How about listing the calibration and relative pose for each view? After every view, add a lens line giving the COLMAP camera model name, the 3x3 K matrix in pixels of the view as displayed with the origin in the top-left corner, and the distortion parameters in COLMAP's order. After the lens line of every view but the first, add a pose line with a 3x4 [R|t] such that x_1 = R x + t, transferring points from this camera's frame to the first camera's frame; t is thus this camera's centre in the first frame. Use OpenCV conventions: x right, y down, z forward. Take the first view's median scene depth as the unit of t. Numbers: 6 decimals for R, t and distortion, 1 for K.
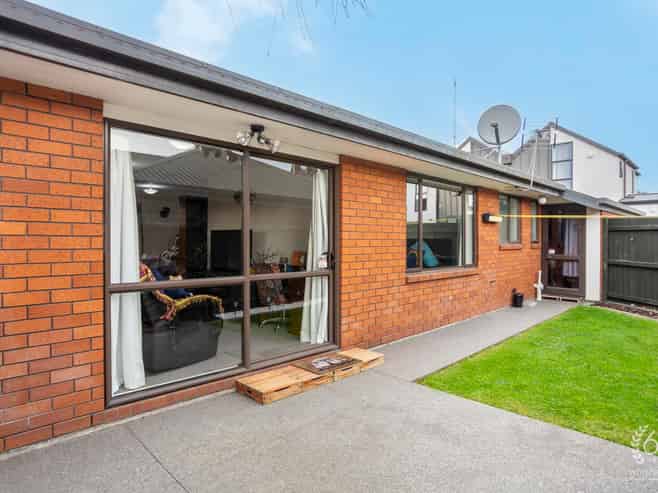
lens RADIAL K [[396.8, 0, 329.4], [0, 396.8, 247.1], [0, 0, 1]] dist [-0.019316, 0.002589]
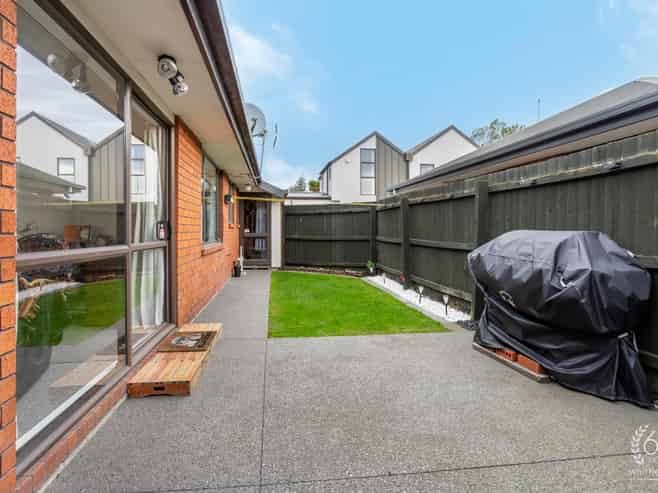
lens RADIAL K [[372.4, 0, 318.7], [0, 372.4, 228.5], [0, 0, 1]] dist [-0.009571, -0.000631]
pose [[0.616825, 0.000843, 0.787100, -0.237354], [0.014535, 0.999817, -0.012461, 0.023863], [-0.786966, 0.019127, 0.616700, 0.114238]]
